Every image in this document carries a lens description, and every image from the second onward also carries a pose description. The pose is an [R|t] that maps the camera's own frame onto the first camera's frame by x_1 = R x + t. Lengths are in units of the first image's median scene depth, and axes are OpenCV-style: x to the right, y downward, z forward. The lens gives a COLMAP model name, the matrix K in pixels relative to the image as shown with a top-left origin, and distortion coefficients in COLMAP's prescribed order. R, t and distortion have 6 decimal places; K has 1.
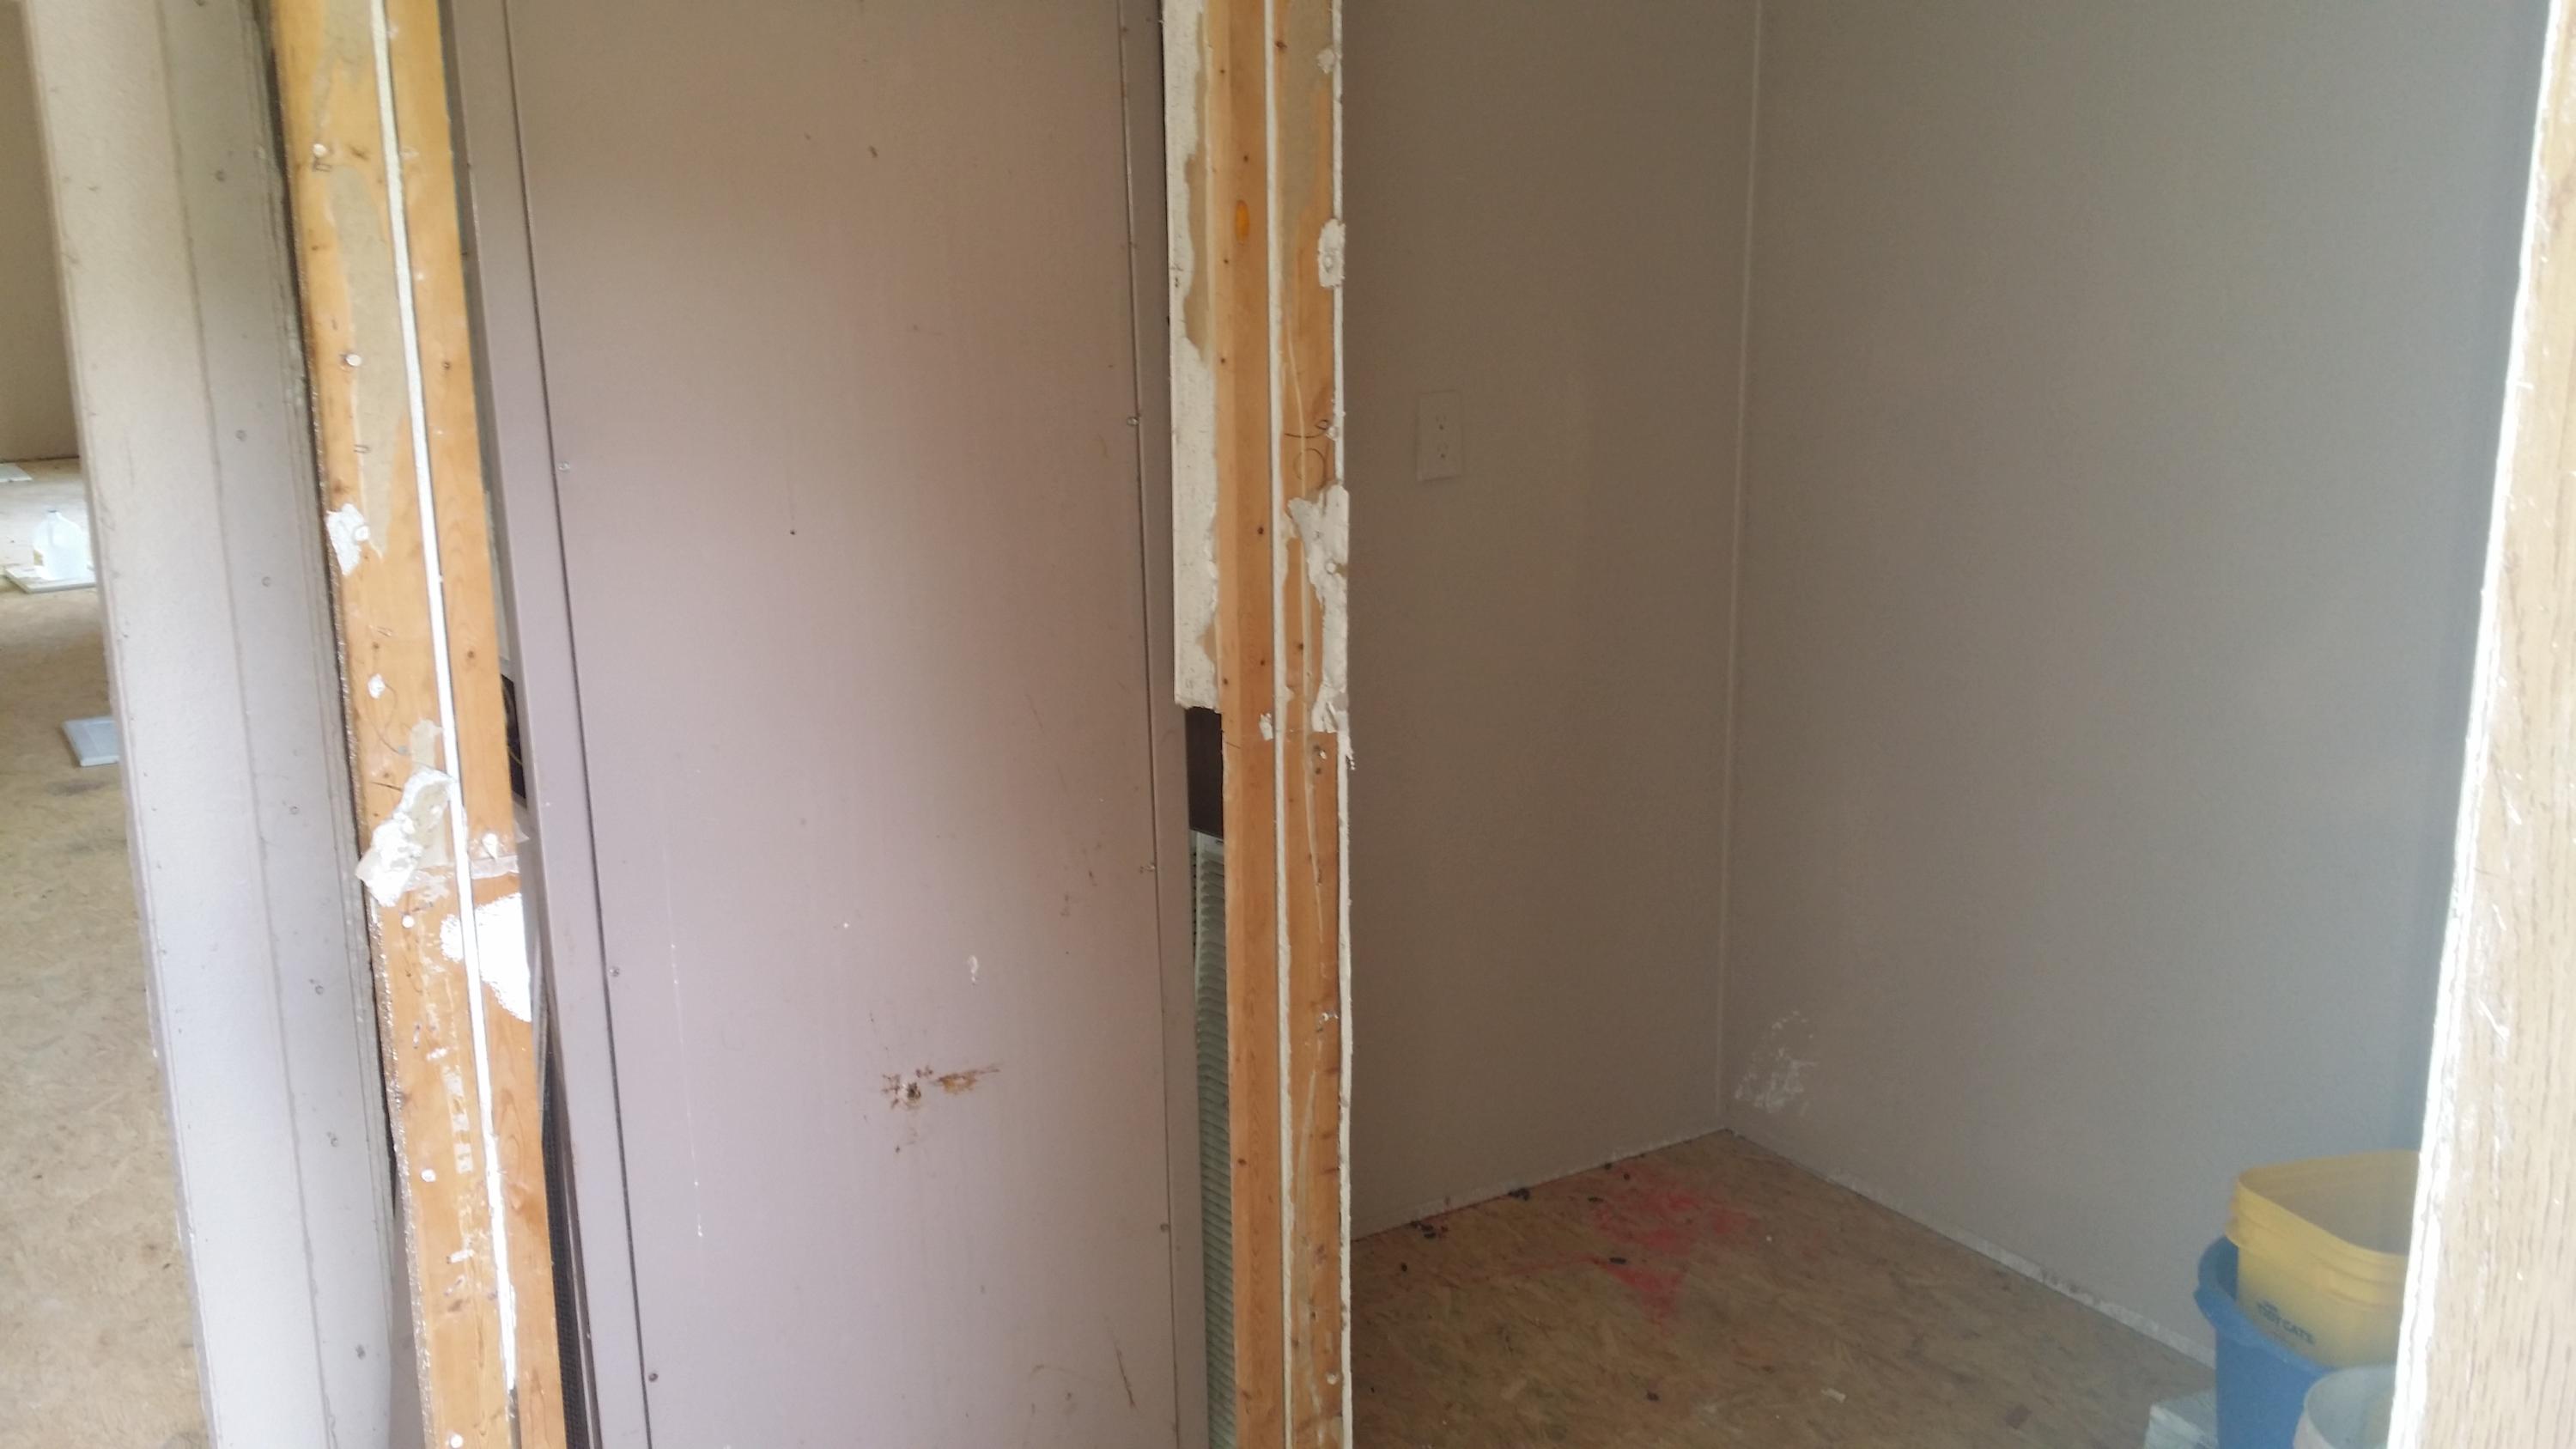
lens RADIAL K [[2286.2, 0, 1275.9], [0, 2286.2, 728.3], [0, 0, 1]] dist [0.124472, -0.236228]
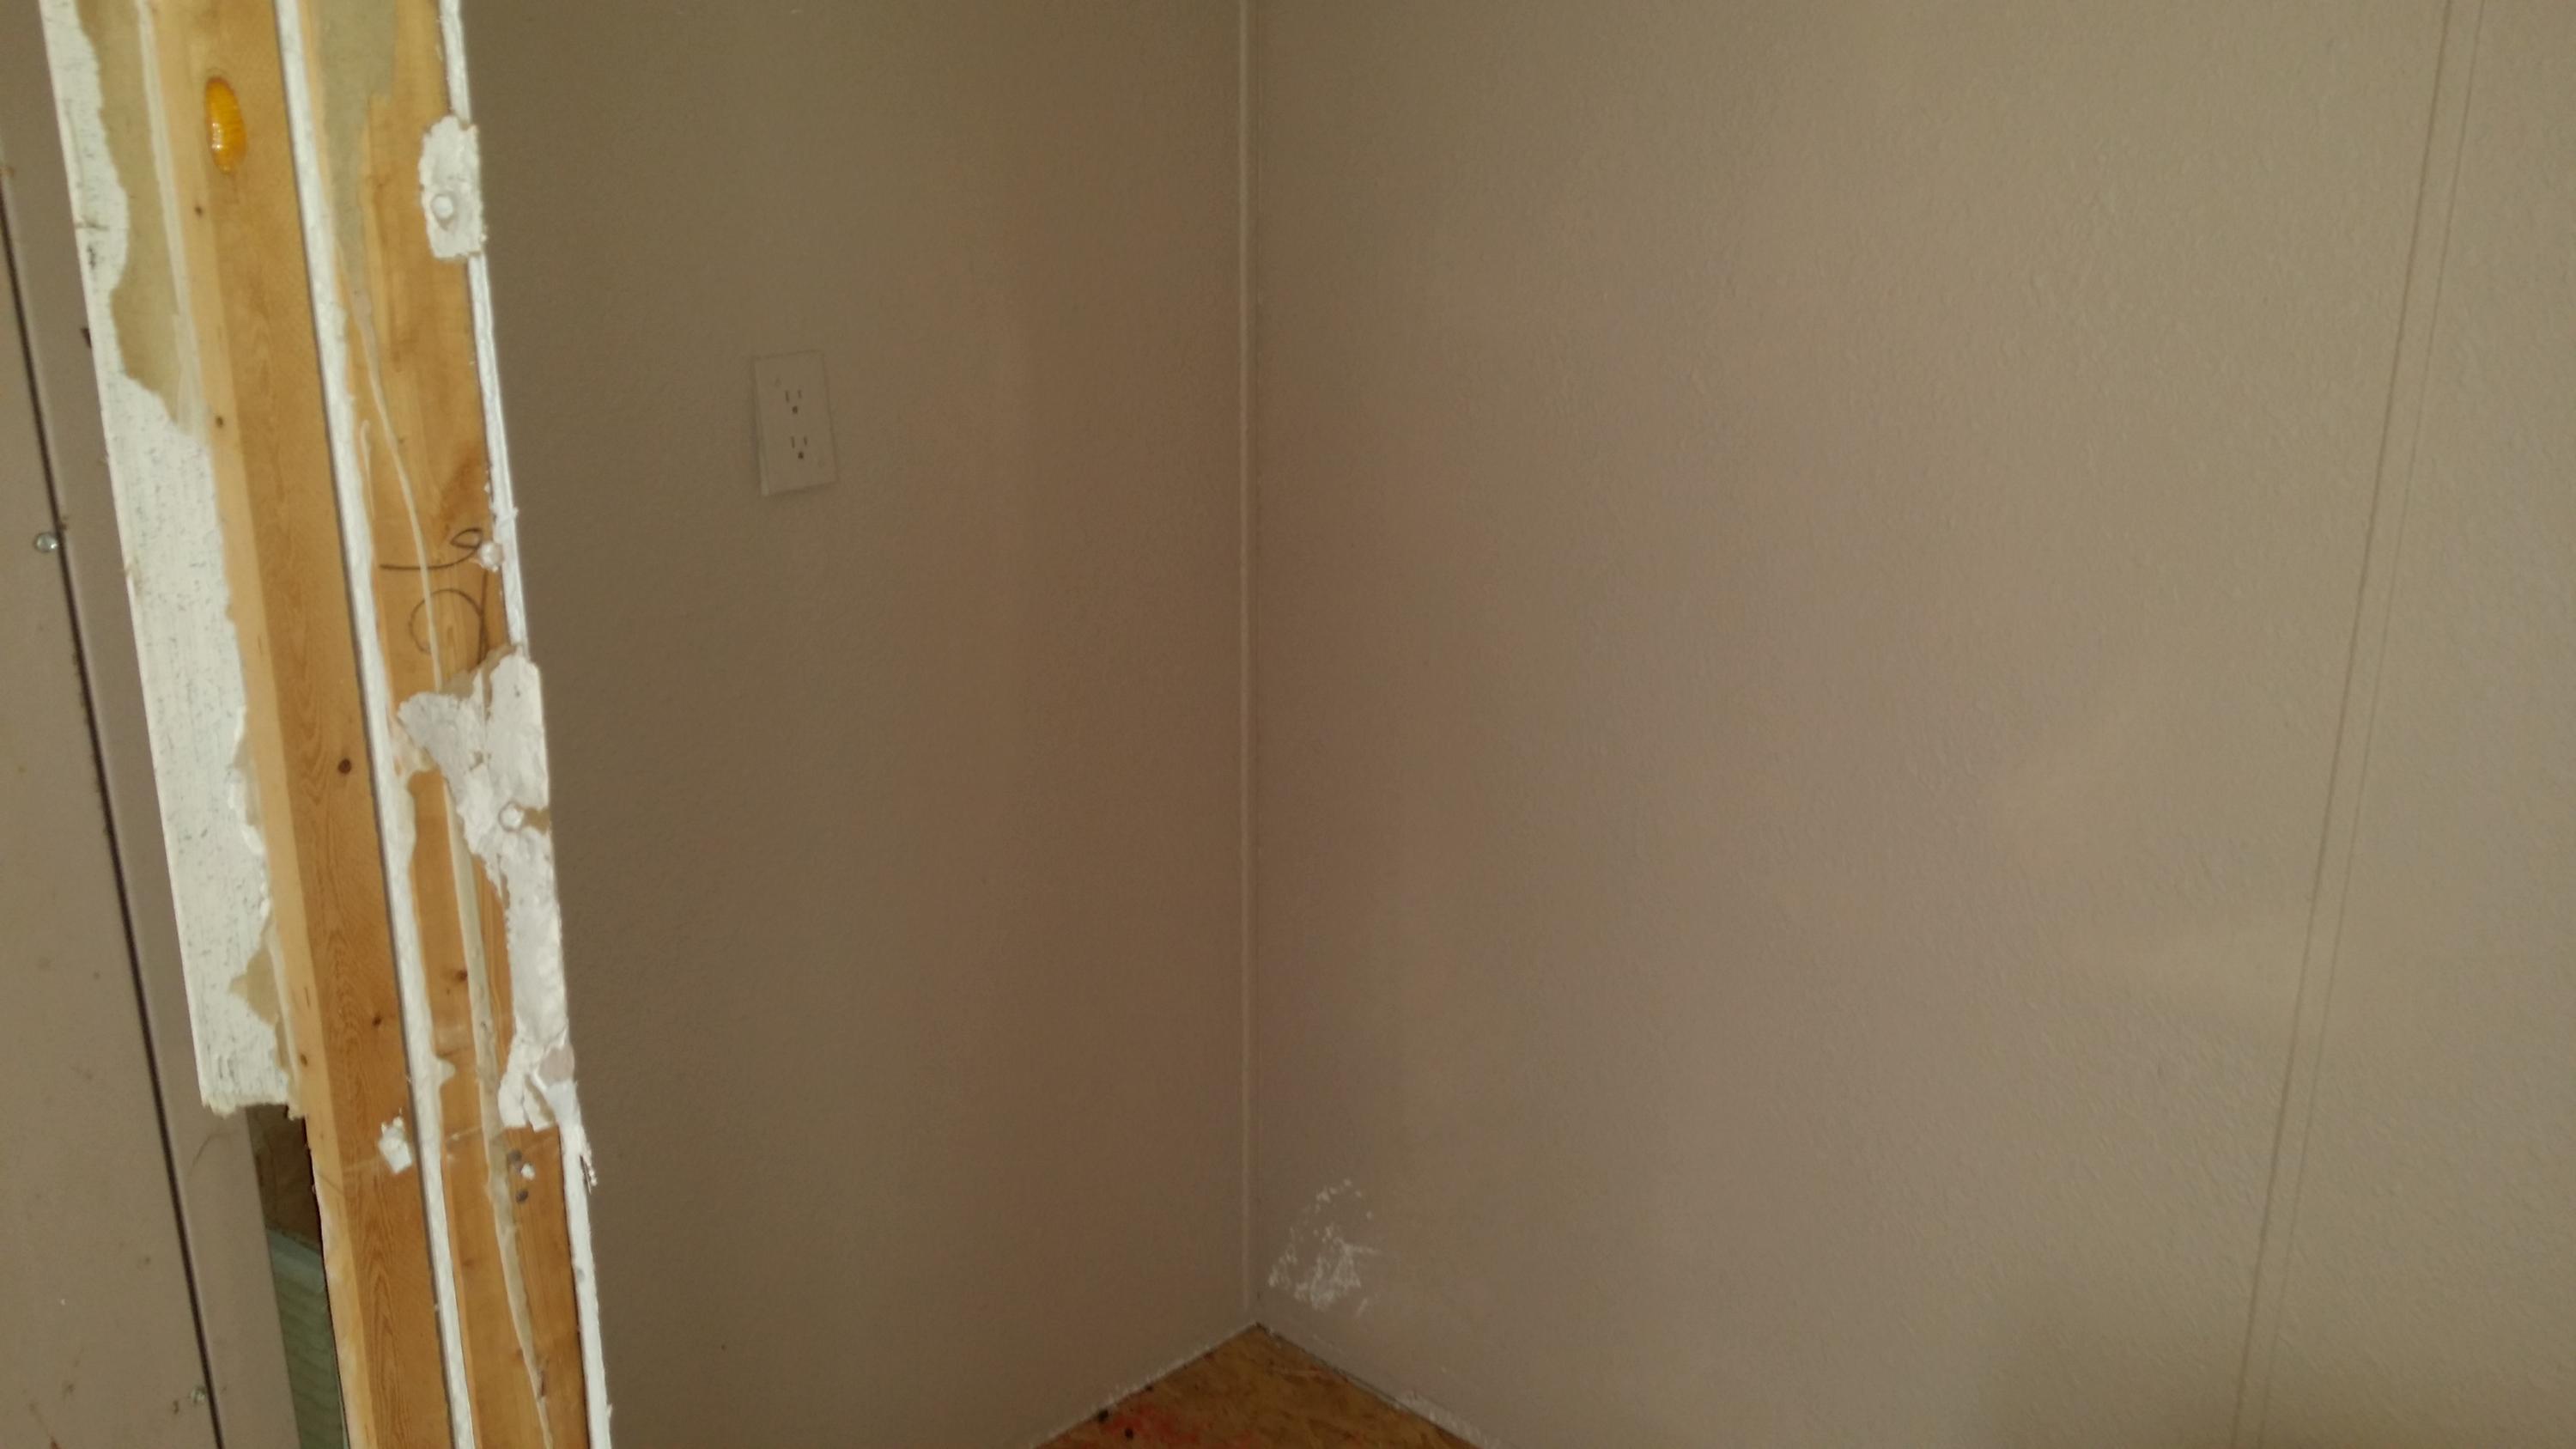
lens RADIAL K [[2279.9, 0, 1287.3], [0, 2279.9, 731.6], [0, 0, 1]] dist [0.112668, -0.242580]
pose [[0.971595, -0.056475, 0.229812, 0.074679], [0.038224, 0.995807, 0.083111, -0.125802], [-0.233542, -0.071966, 0.969680, 0.481277]]
